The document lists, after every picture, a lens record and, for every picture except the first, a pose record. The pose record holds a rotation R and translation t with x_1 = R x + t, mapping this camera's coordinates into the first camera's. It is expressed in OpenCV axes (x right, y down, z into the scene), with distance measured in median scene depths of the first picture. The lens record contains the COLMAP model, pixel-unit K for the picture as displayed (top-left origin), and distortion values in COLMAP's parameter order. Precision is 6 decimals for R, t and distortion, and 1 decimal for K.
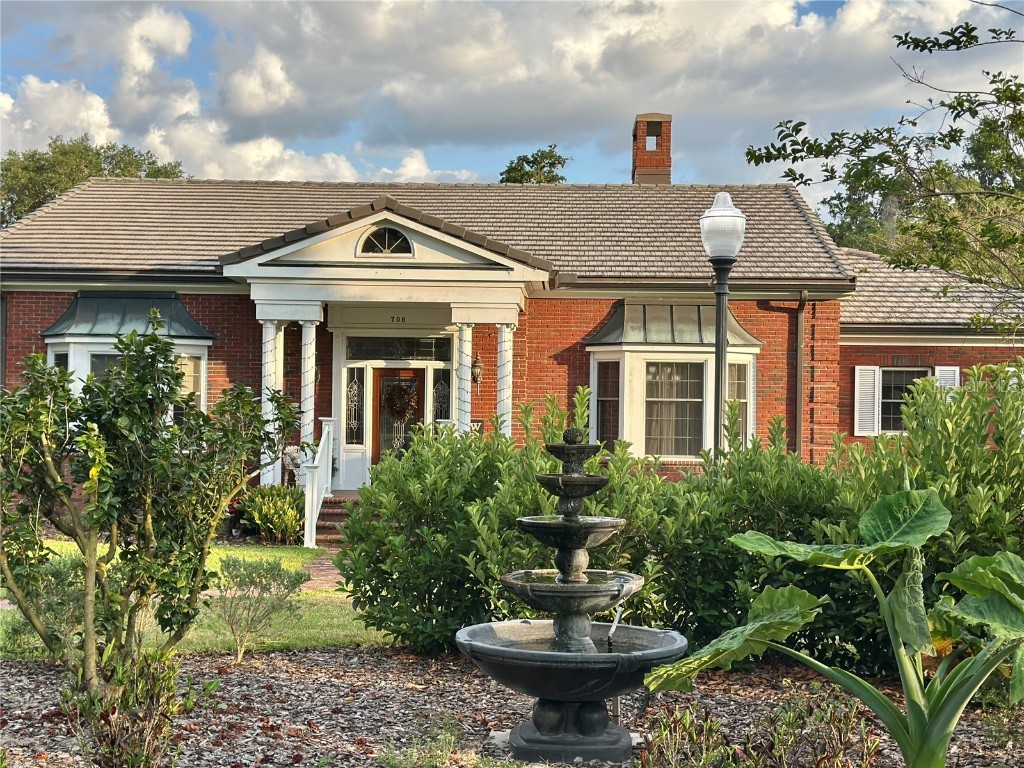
lens RADIAL K [[1444.8, 0, 513.1], [0, 1444.8, 384.6], [0, 0, 1]] dist [0.087596, 0.000000]
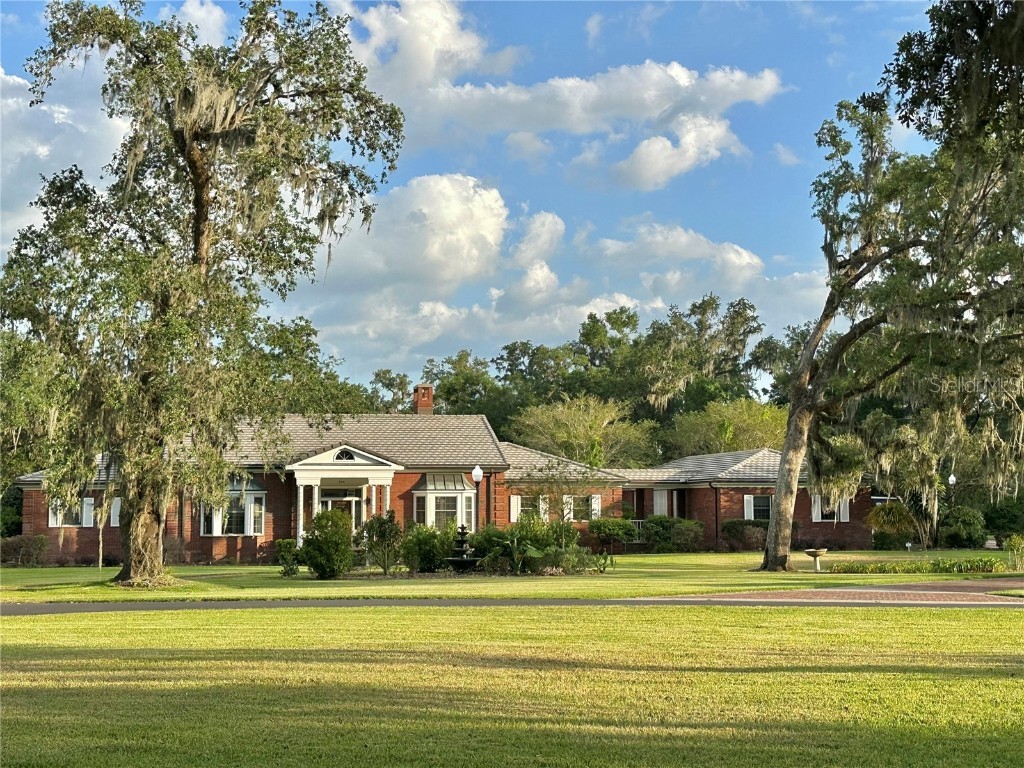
lens RADIAL K [[1444.8, 0, 512.7], [0, 1444.8, 384.7], [0, 0, 1]] dist [0.087596, 0.000000]
pose [[0.976466, -0.001969, 0.215663, -0.370557], [0.020798, 0.996157, -0.085075, 0.010040], [-0.214667, 0.087558, 0.972755, -1.804404]]
